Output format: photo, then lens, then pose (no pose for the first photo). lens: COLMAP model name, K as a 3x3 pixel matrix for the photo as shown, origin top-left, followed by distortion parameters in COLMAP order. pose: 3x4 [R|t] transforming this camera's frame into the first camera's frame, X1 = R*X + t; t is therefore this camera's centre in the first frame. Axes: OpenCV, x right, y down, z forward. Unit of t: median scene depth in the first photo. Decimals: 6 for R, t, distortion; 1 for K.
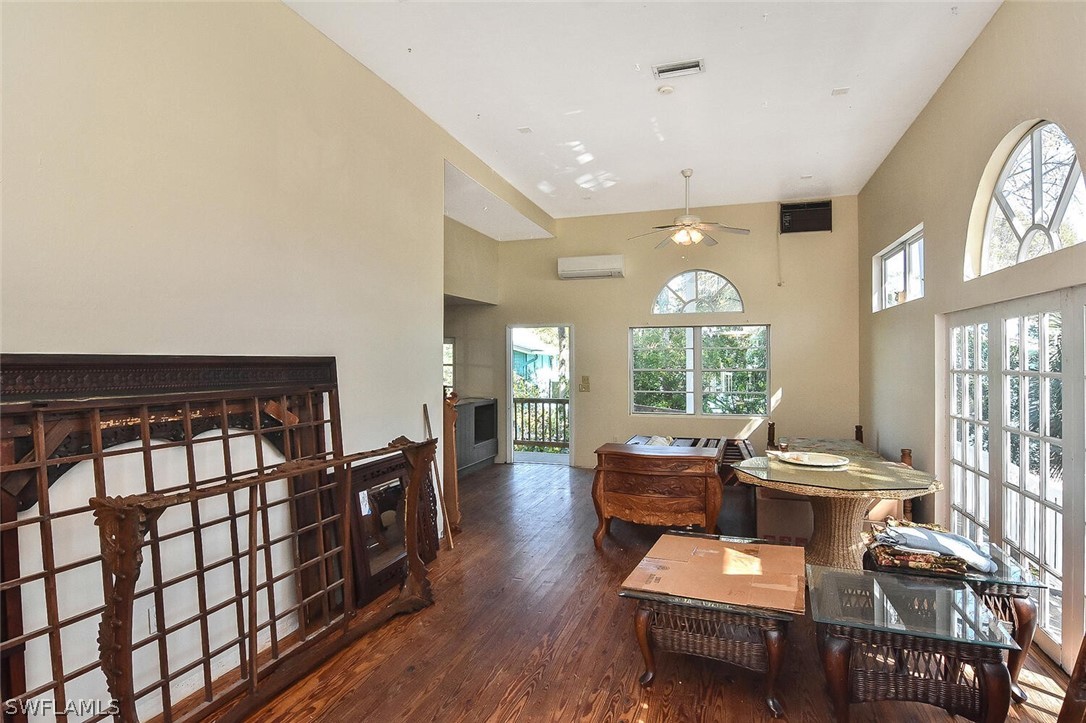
lens RADIAL K [[585.1, 0, 538.4], [0, 585.1, 347.1], [0, 0, 1]] dist [-0.001772, -0.013423]
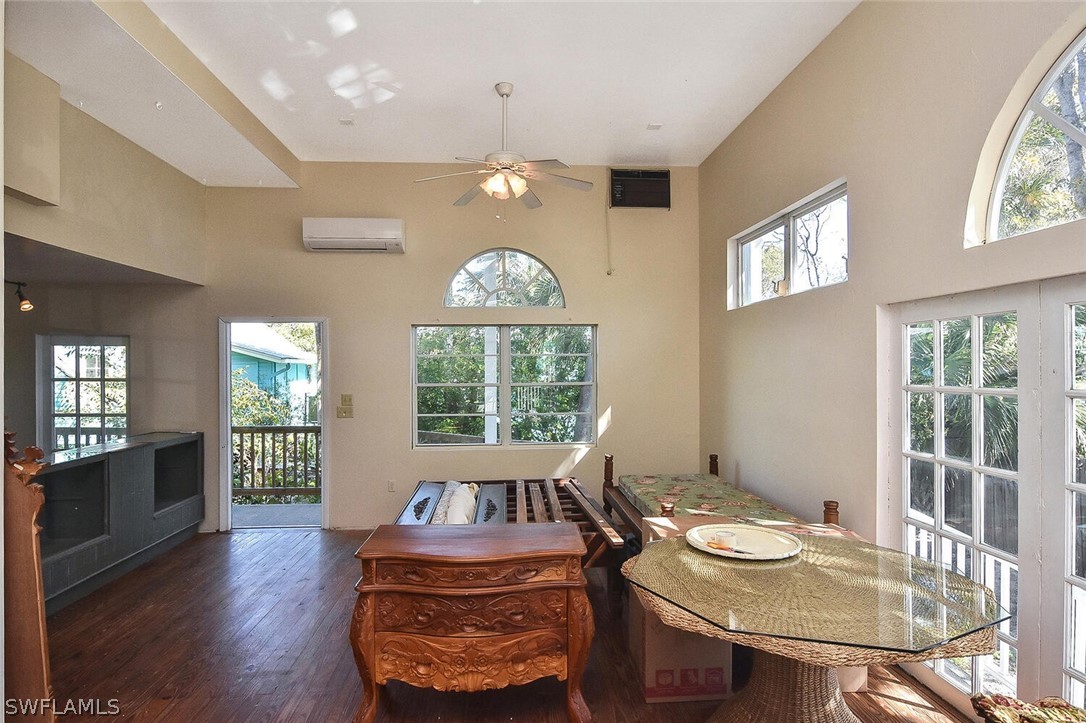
lens RADIAL K [[591.0, 0, 543.0], [0, 591.0, 361.5], [0, 0, 1]] dist [-0.031072, -0.000328]
pose [[0.924297, 0.001656, 0.381671, 0.034552], [-0.005192, 0.999953, 0.008236, 0.004002], [-0.381639, -0.009594, 0.924262, 0.313133]]
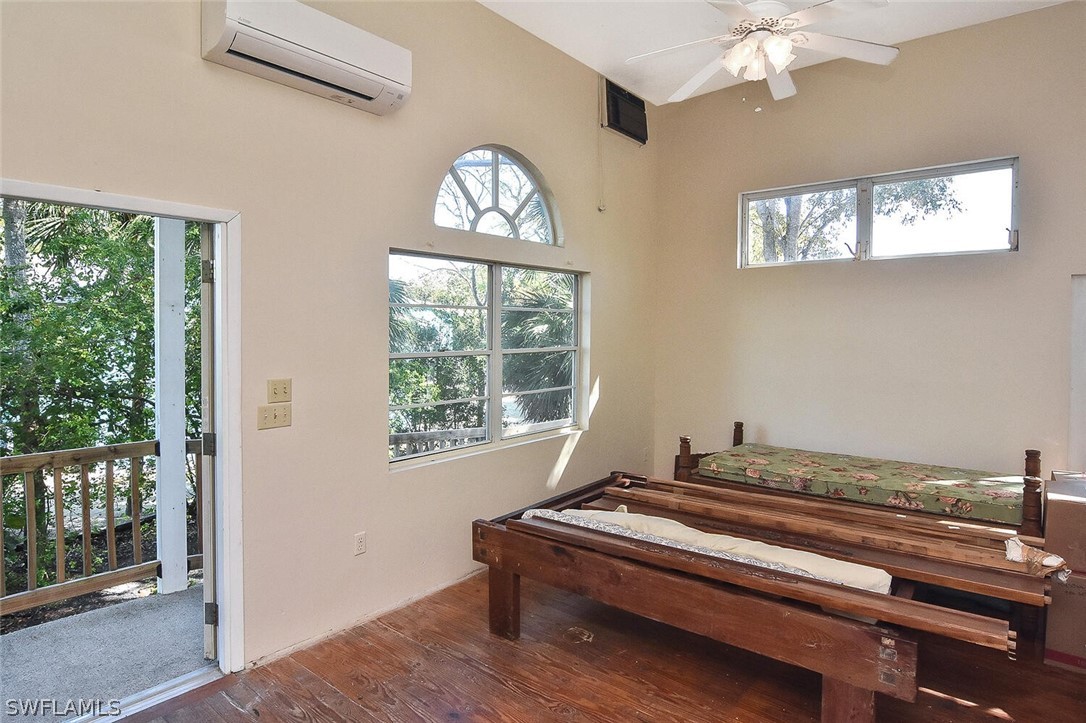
lens RADIAL K [[585.1, 0, 538.4], [0, 585.1, 347.1], [0, 0, 1]] dist [-0.001772, -0.013423]
pose [[0.362678, -0.022591, 0.931641, -0.188489], [-0.022037, 0.999219, 0.032808, 0.019102], [-0.931654, -0.032429, 0.361897, 0.837520]]
